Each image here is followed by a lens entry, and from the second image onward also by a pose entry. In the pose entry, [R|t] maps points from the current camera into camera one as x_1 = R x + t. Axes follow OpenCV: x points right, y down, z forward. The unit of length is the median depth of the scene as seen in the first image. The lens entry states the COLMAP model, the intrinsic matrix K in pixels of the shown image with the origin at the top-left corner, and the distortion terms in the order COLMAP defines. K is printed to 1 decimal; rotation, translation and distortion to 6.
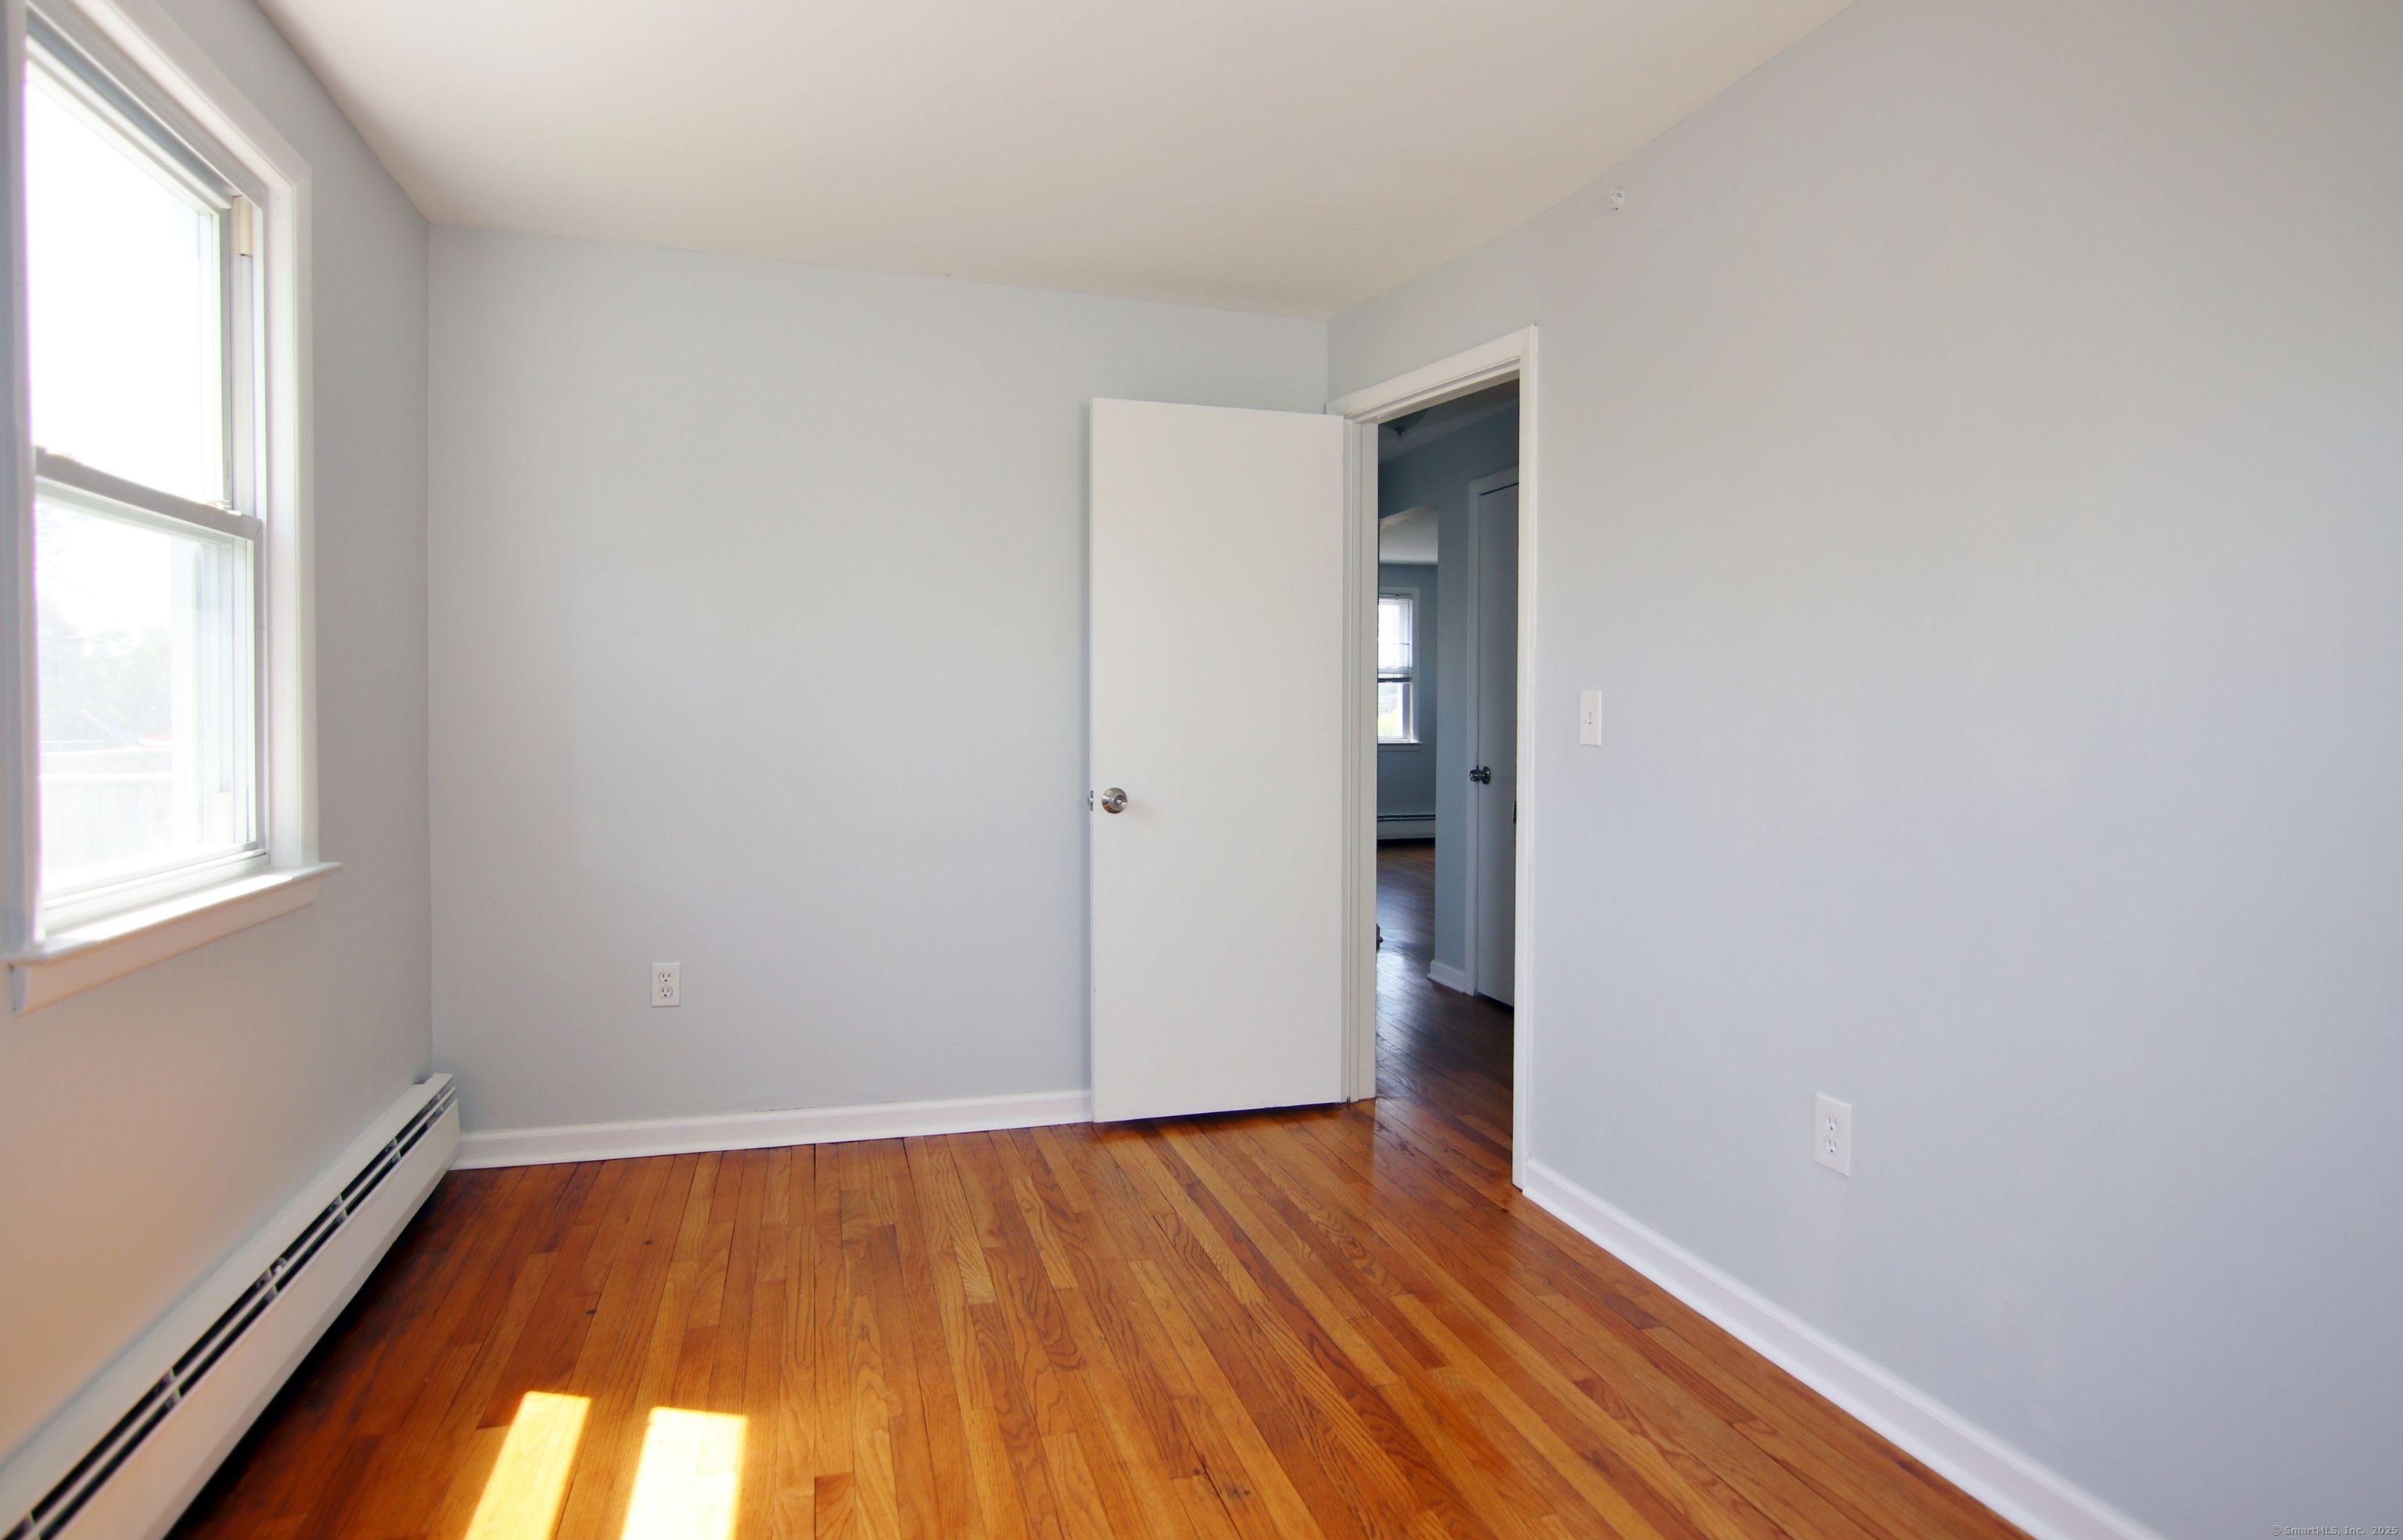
lens RADIAL K [[1287.6, 0, 1196.1], [0, 1287.6, 740.0], [0, 0, 1]] dist [0.001622, 0.001147]
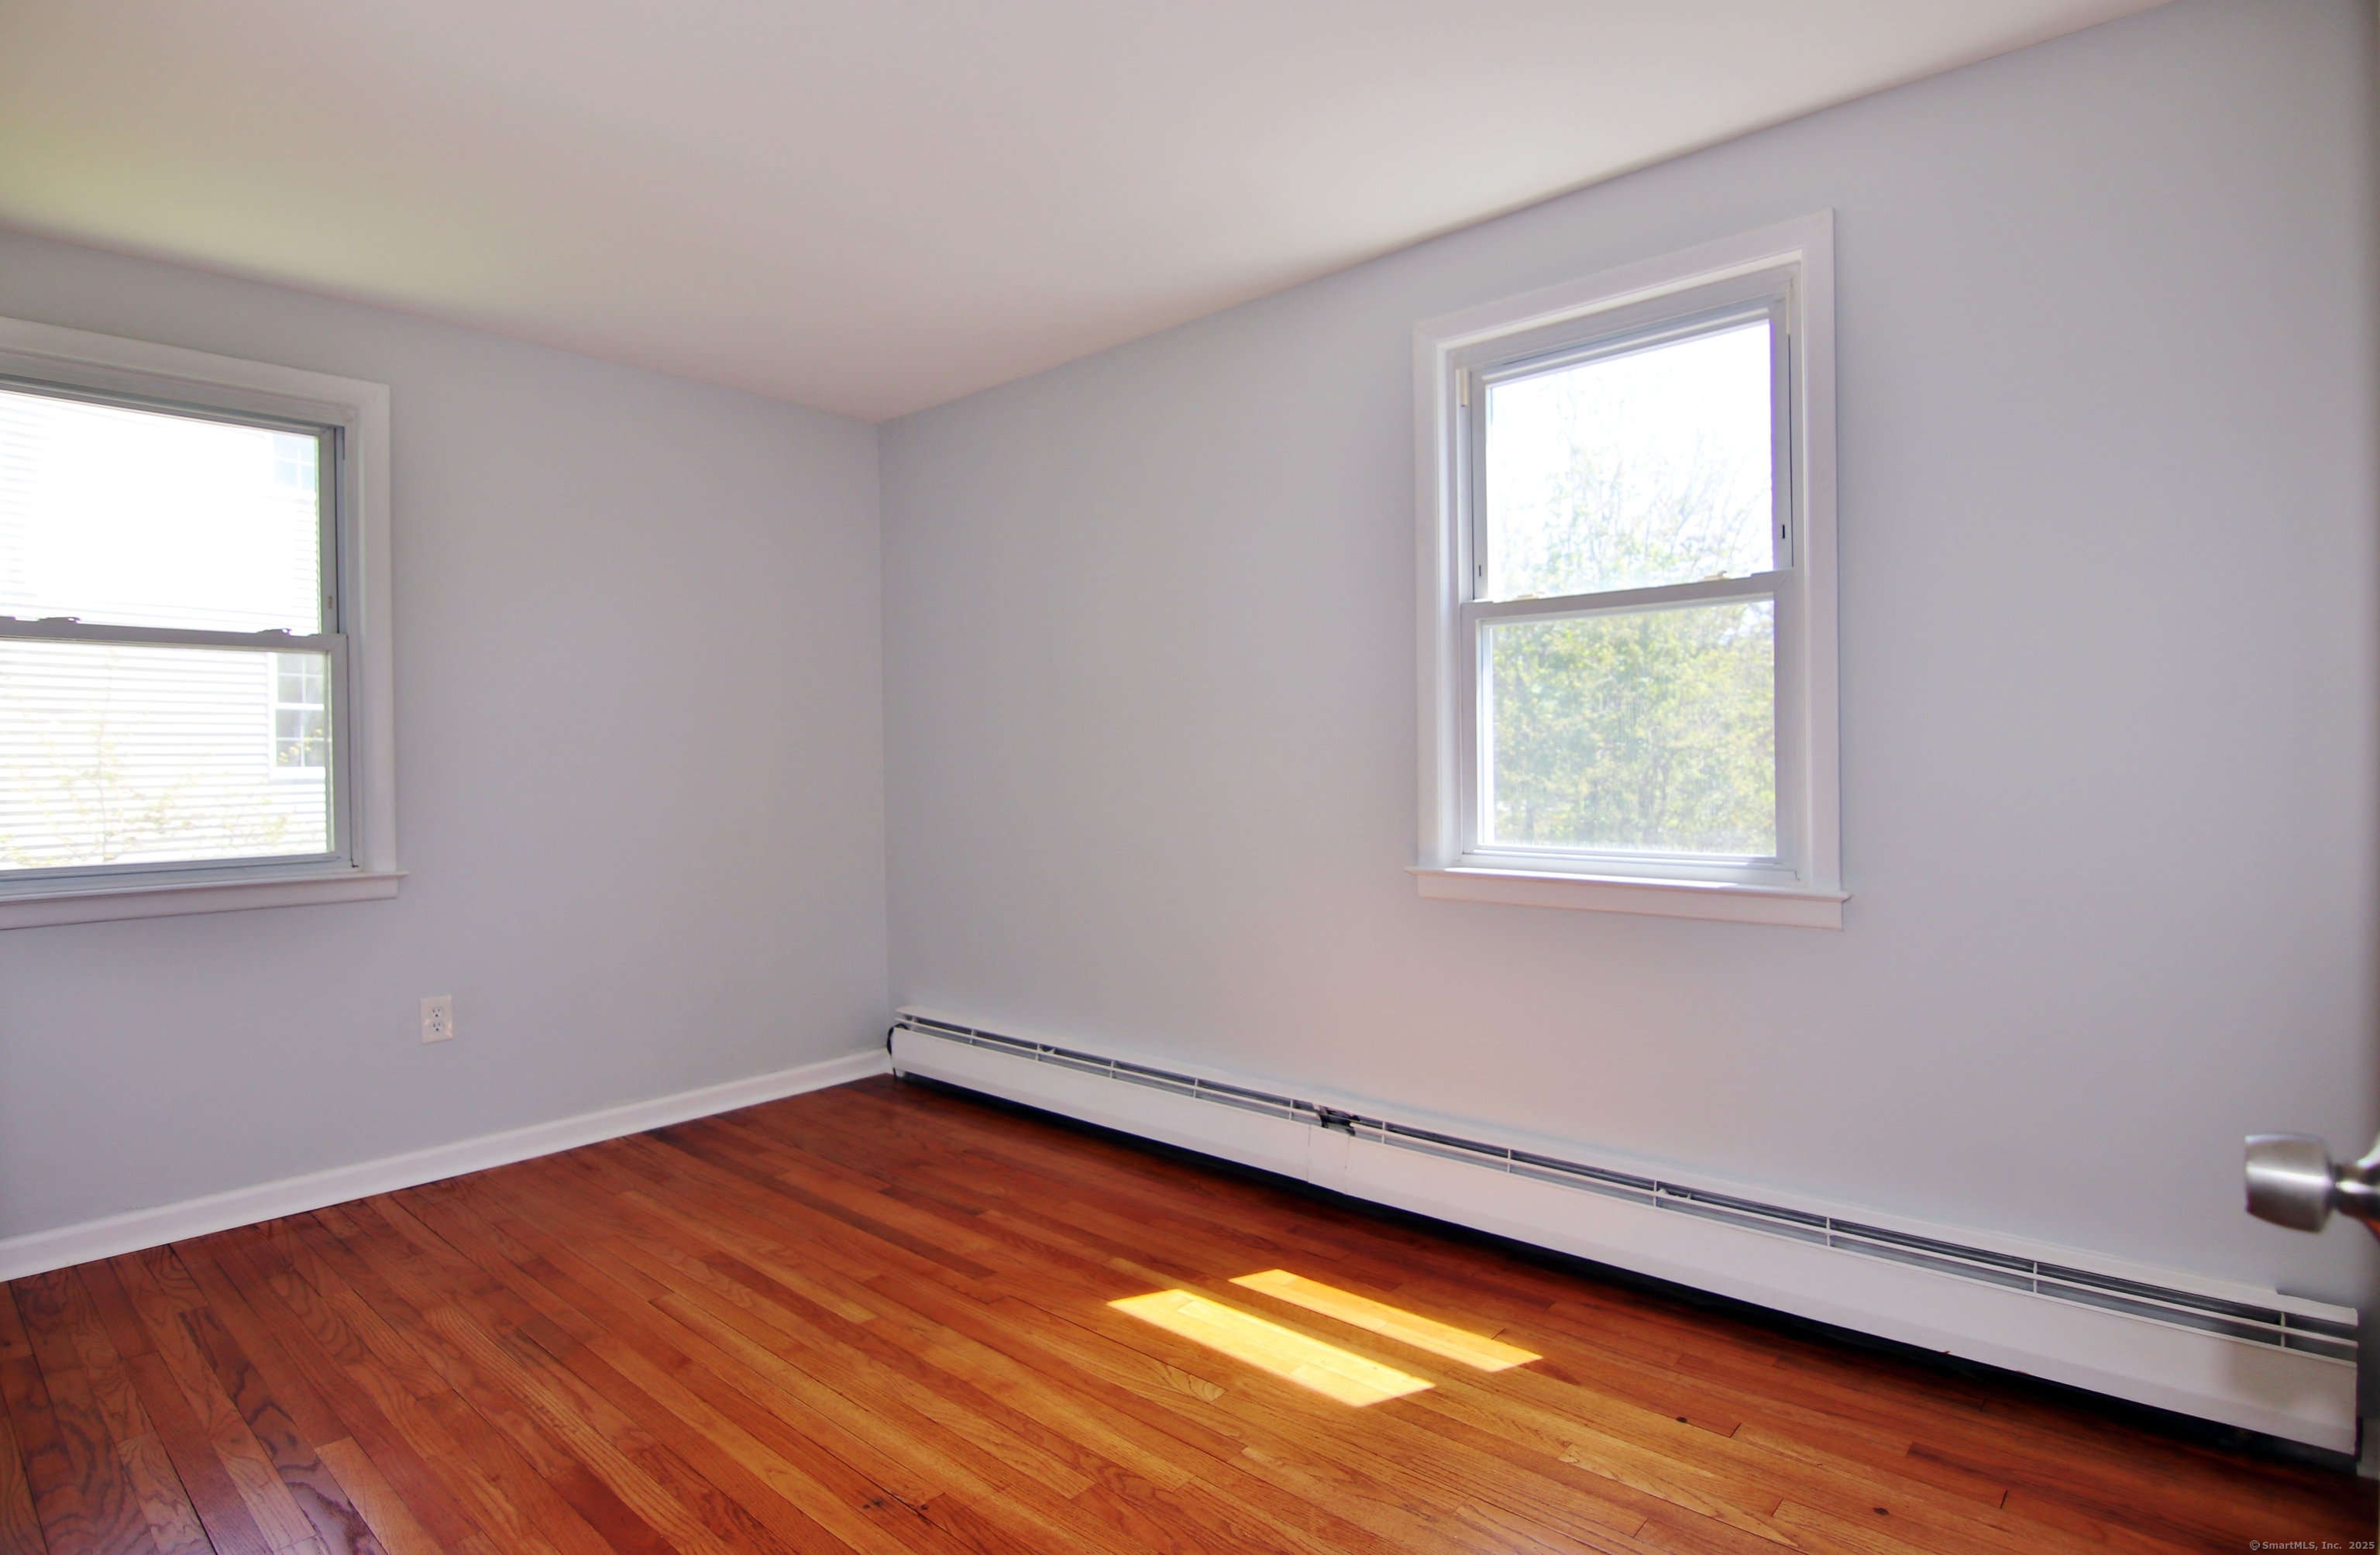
lens RADIAL K [[1240.1, 0, 1185.9], [0, 1240.1, 759.1], [0, 0, 1]] dist [-0.001667, 0.001389]
pose [[-0.852465, 0.010553, -0.522678, 0.287740], [0.000908, 0.999825, 0.018706, -0.028242], [0.522784, 0.015471, -0.852325, 1.698626]]
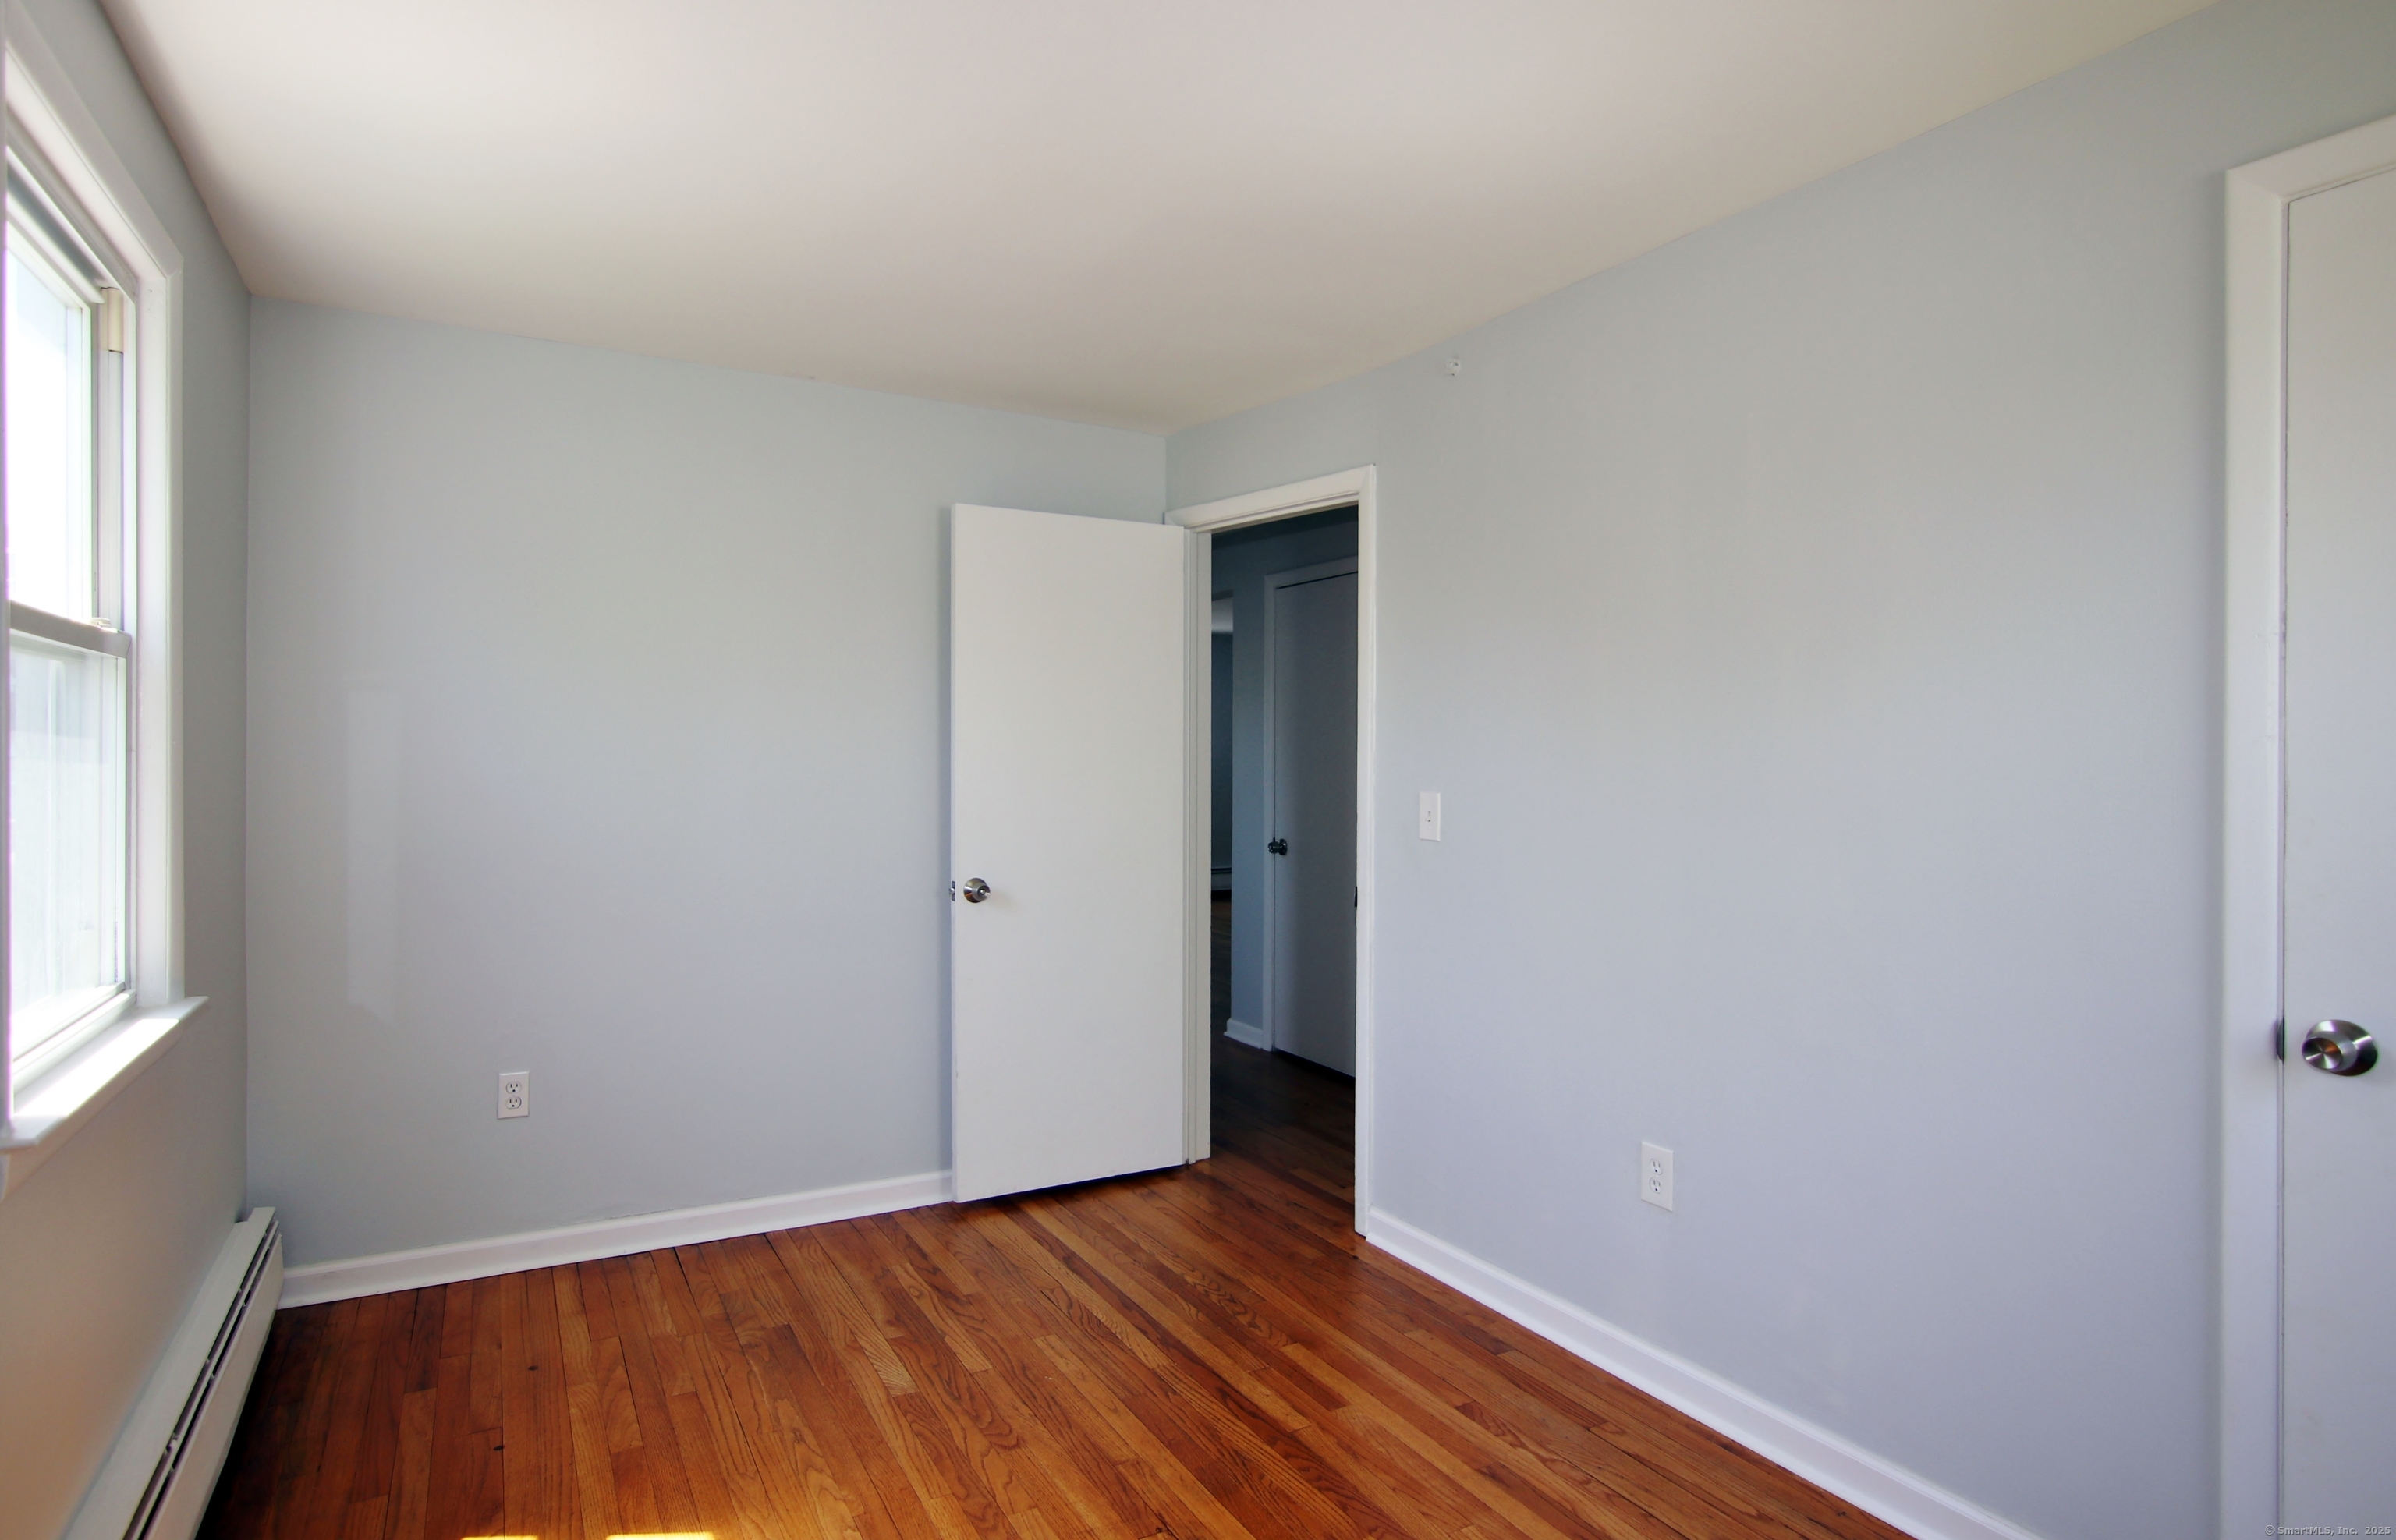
lens RADIAL K [[1273.1, 0, 1198.0], [0, 1273.1, 770.0], [0, 0, 1]] dist [0.001338, 0.002839]
pose [[0.975685, -0.002444, 0.219163, -0.180749], [0.004831, 0.999935, -0.010354, -0.061568], [-0.219123, 0.011161, 0.975633, -0.067725]]
